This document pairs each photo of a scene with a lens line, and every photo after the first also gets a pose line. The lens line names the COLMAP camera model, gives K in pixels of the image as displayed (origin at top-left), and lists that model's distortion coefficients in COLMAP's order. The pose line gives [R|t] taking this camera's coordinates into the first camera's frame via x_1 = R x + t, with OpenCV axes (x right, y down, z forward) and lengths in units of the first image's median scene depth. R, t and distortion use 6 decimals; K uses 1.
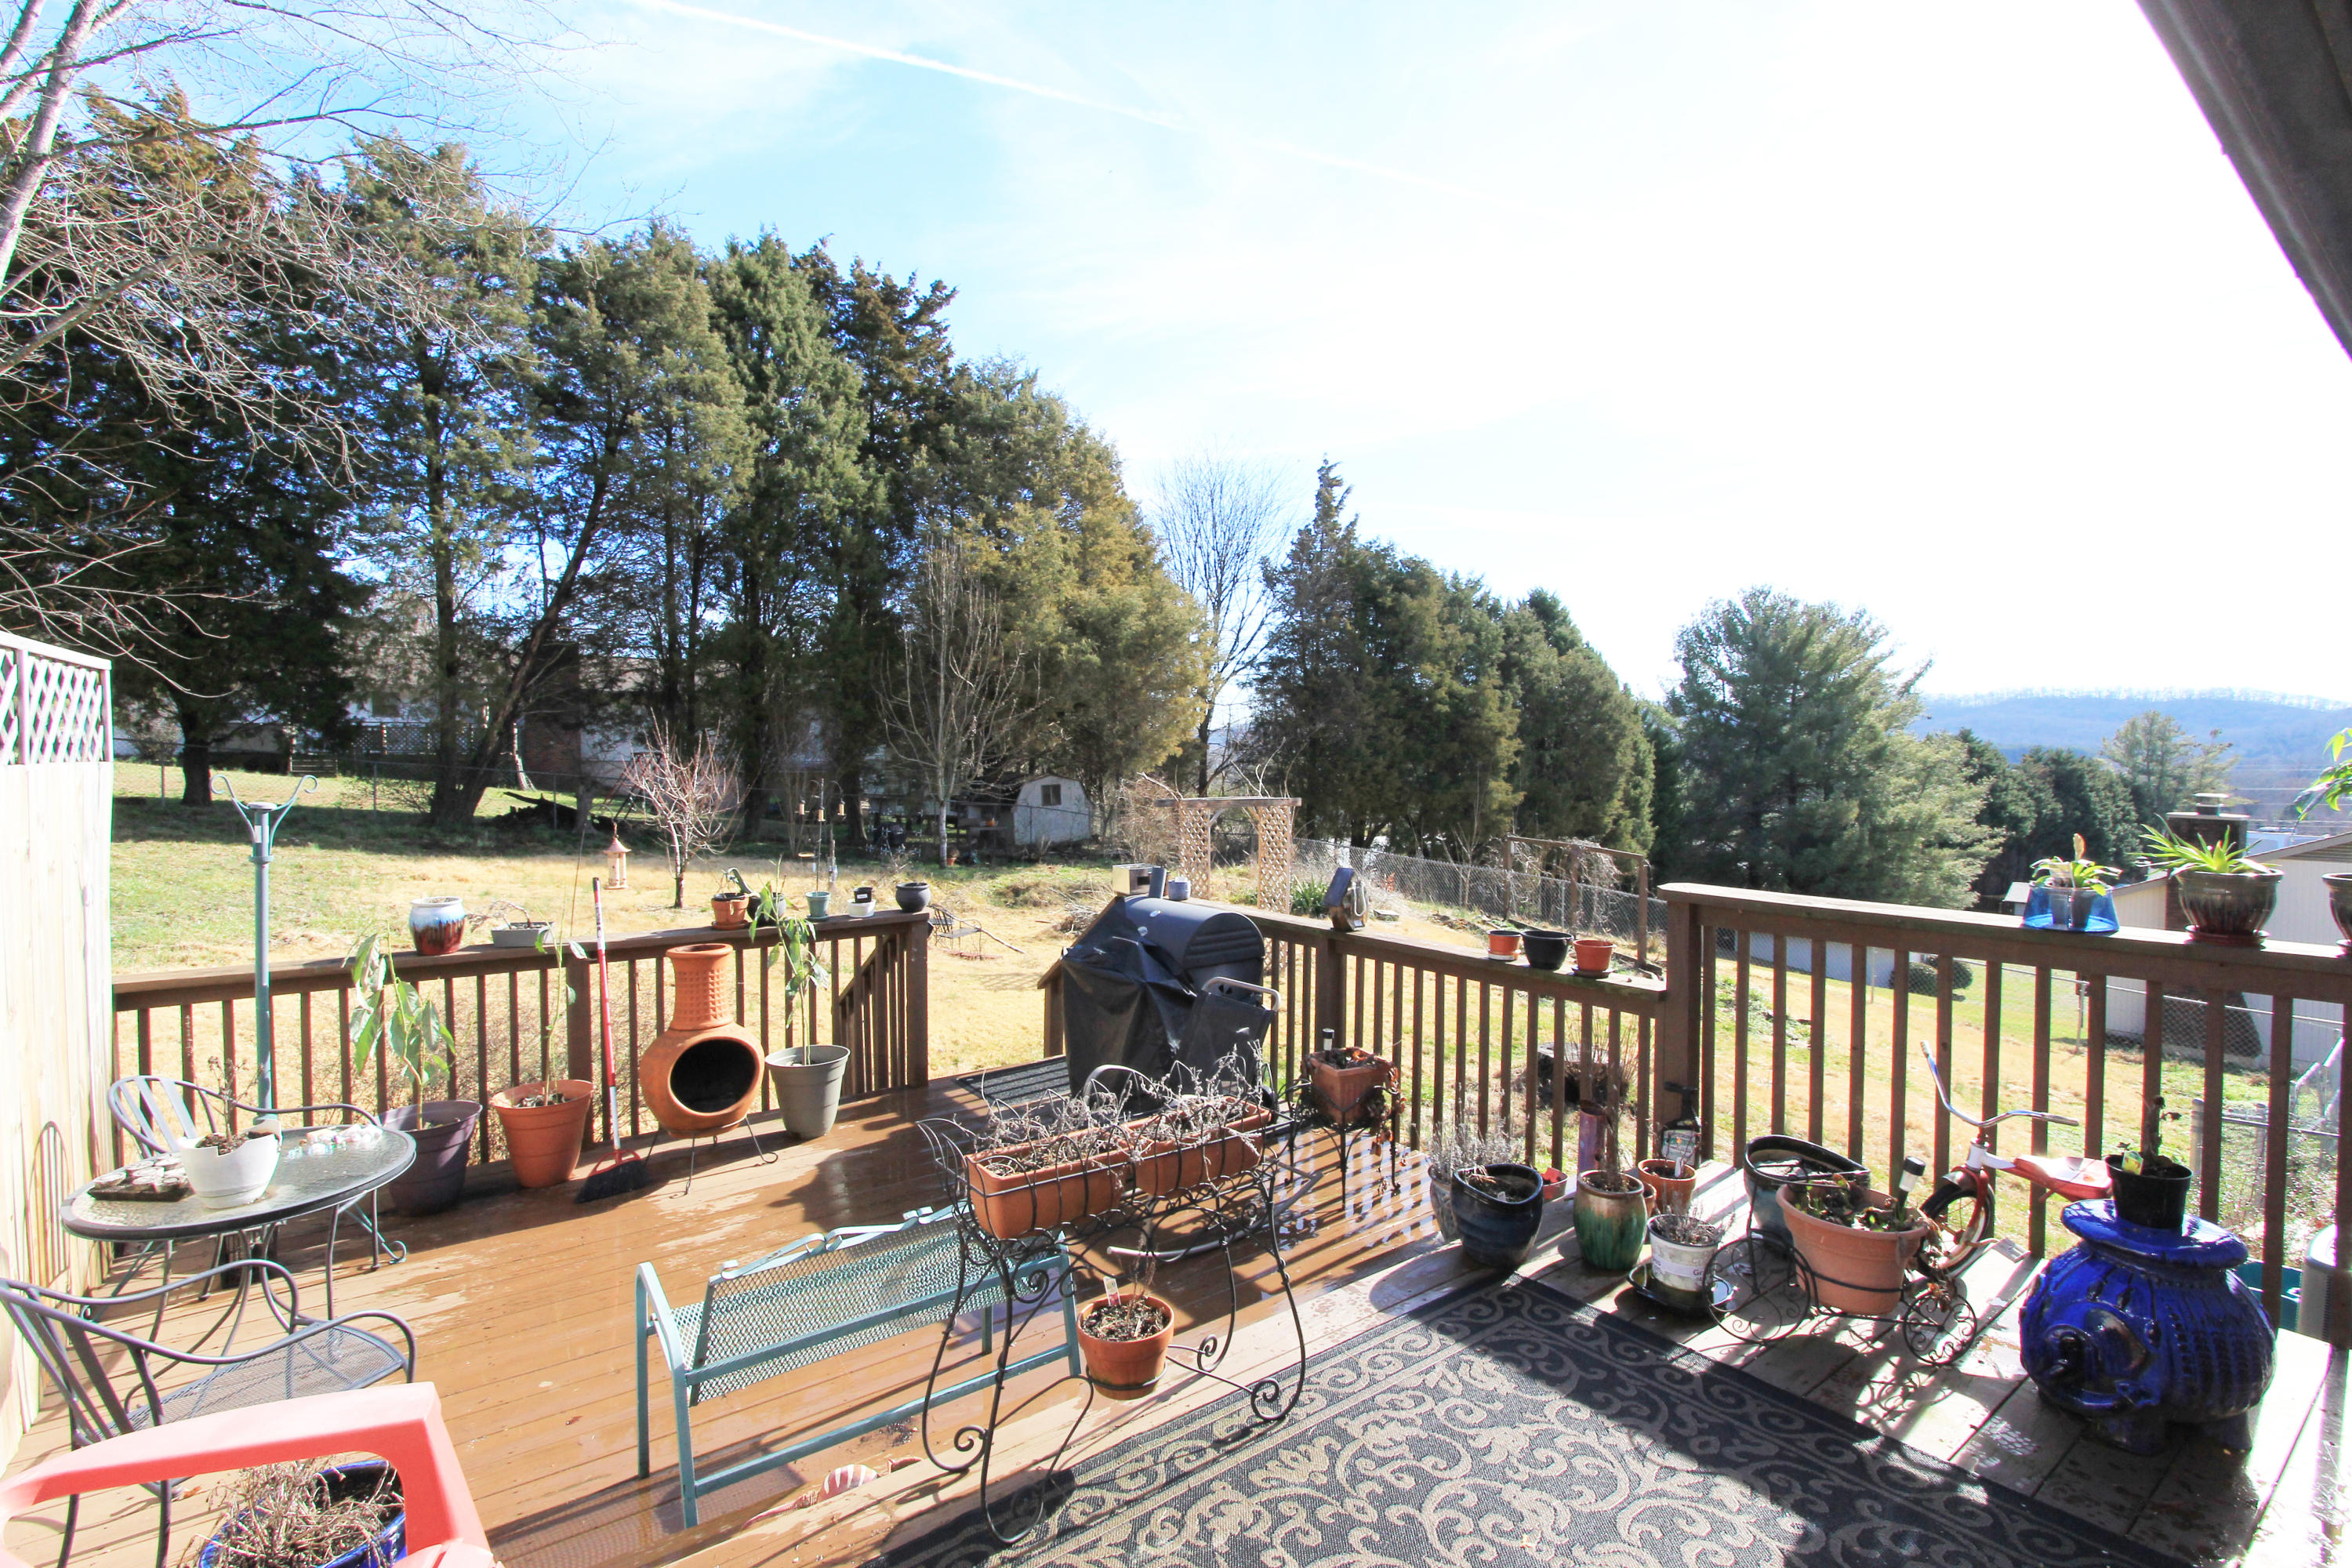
lens RADIAL K [[1119.4, 0, 1176.0], [0, 1119.4, 784.0], [0, 0, 1]] dist [-0.000094, 0.000045]
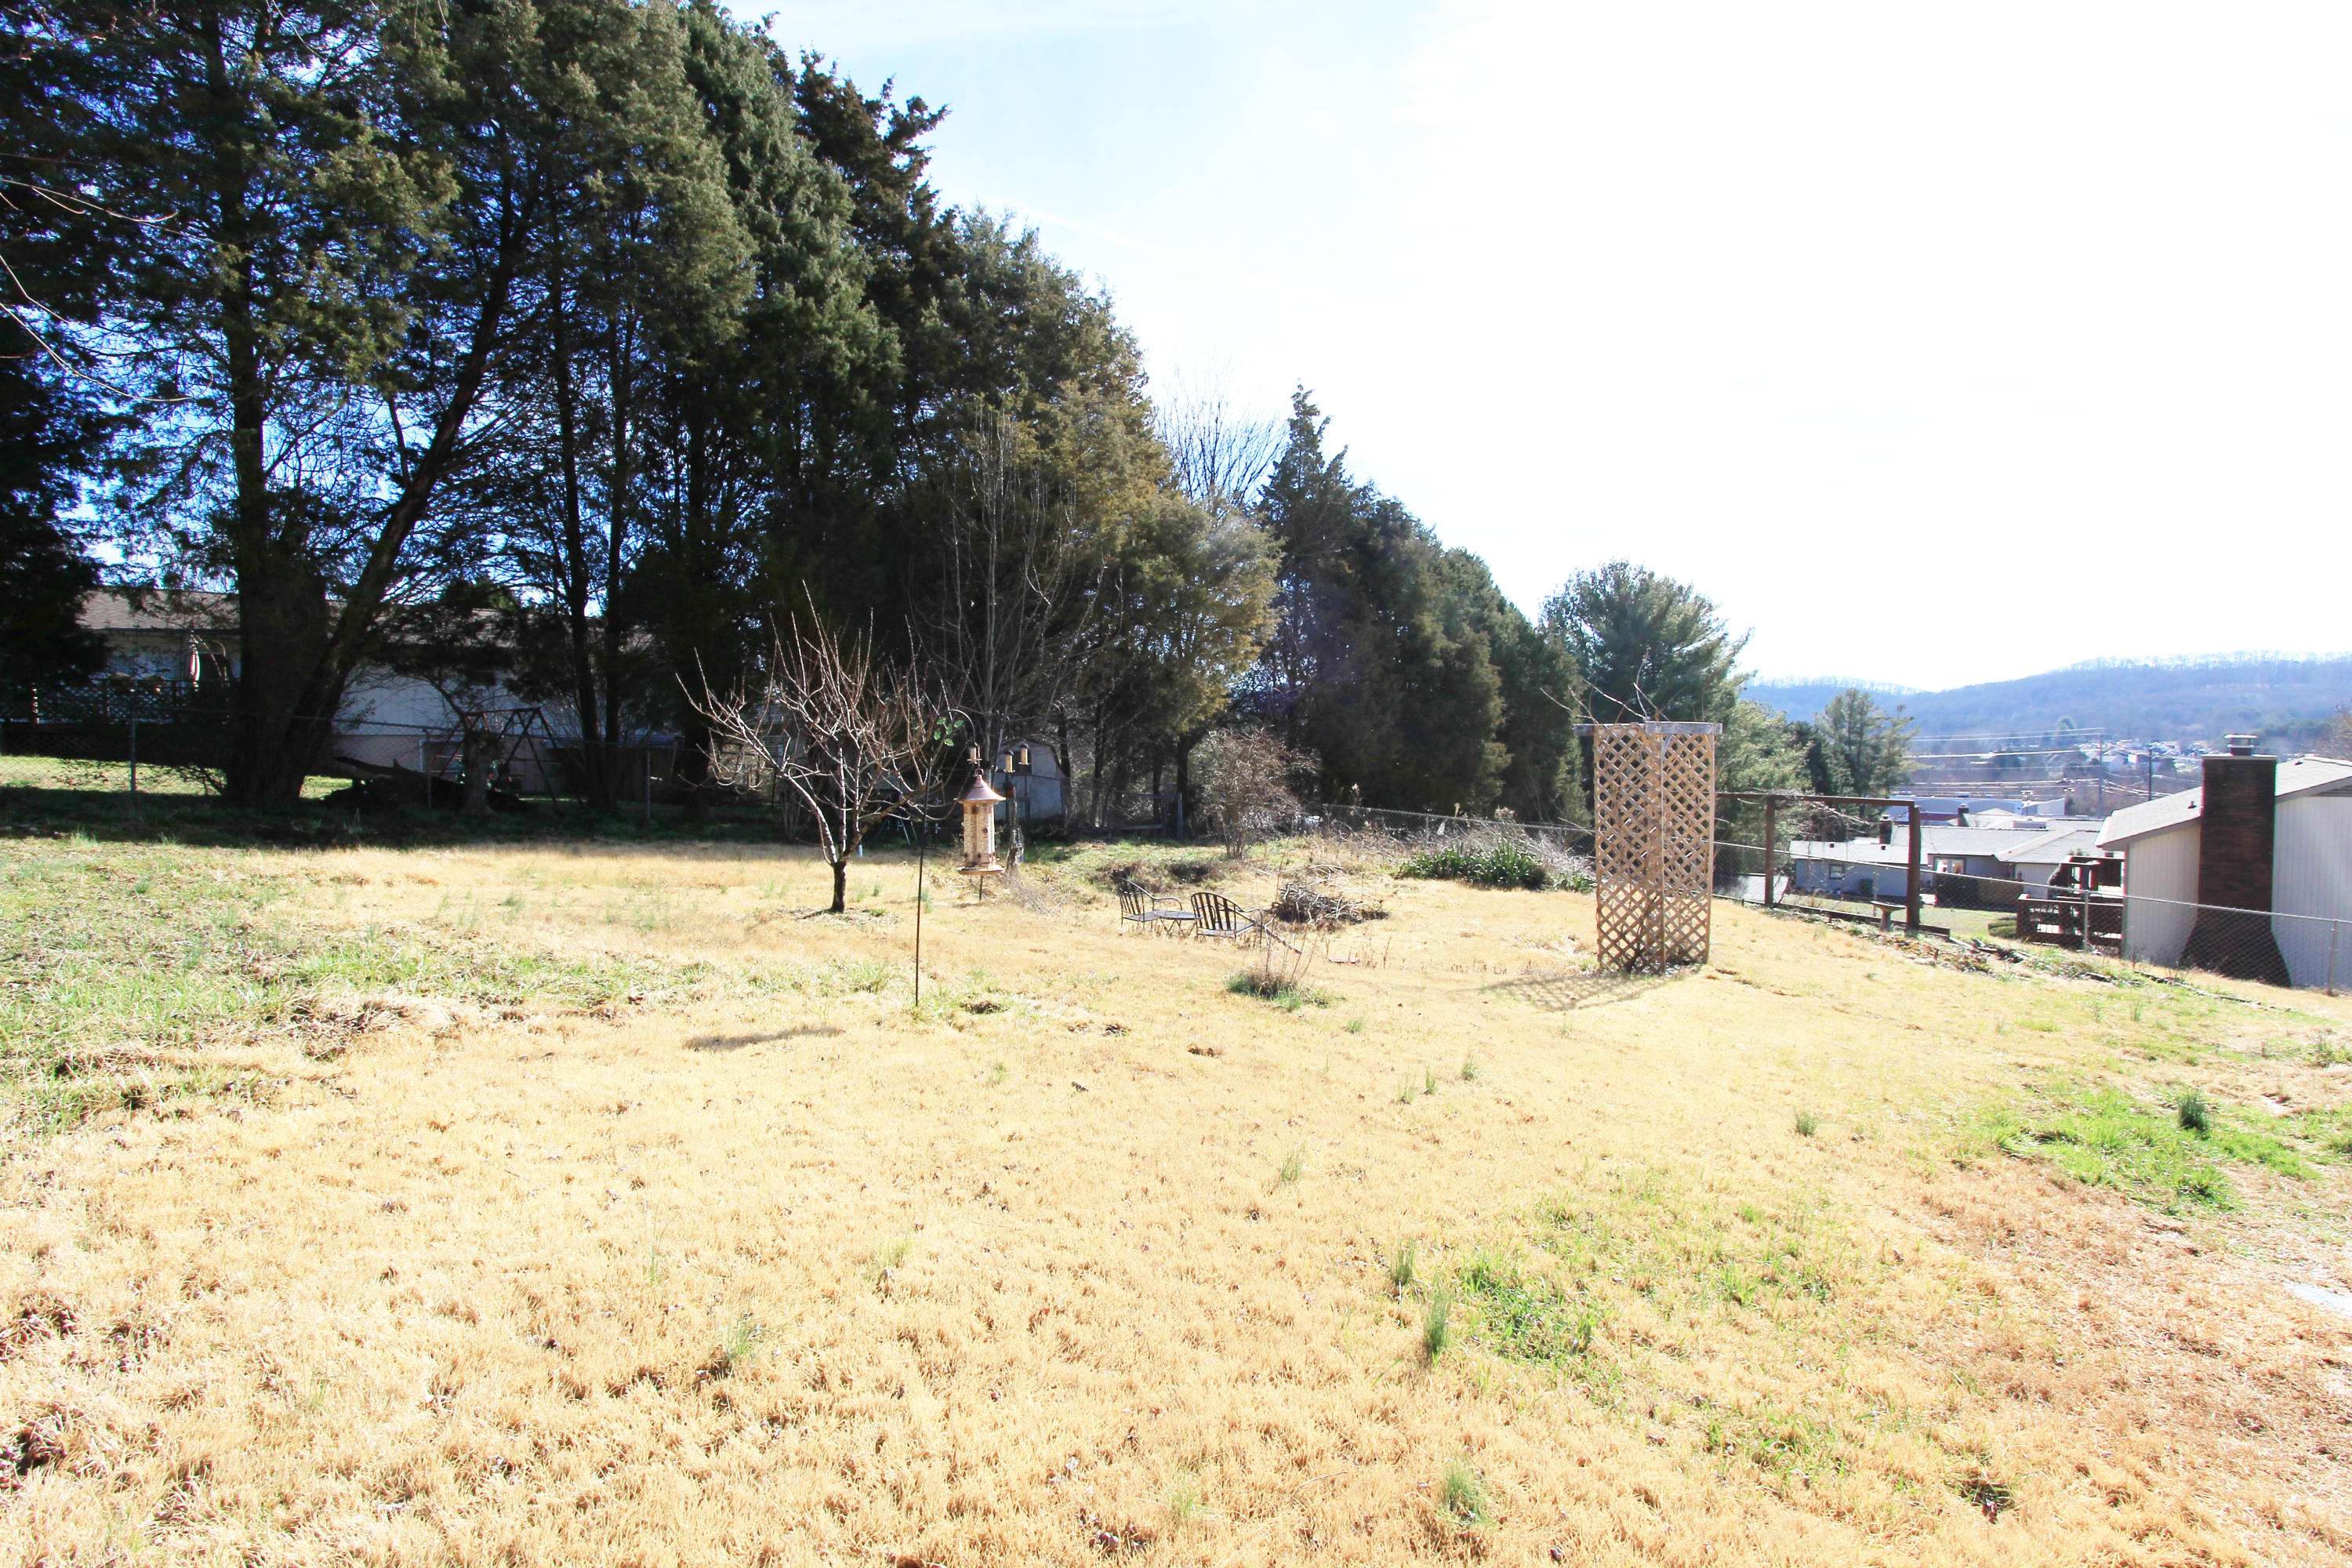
lens RADIAL K [[1123.4, 0, 1191.5], [0, 1123.4, 779.2], [0, 0, 1]] dist [0.001719, 0.000216]
pose [[0.970391, -0.019065, 0.240784, -0.256856], [0.017458, 0.999809, 0.008807, 0.022686], [-0.240906, -0.004343, 0.970539, 0.223524]]
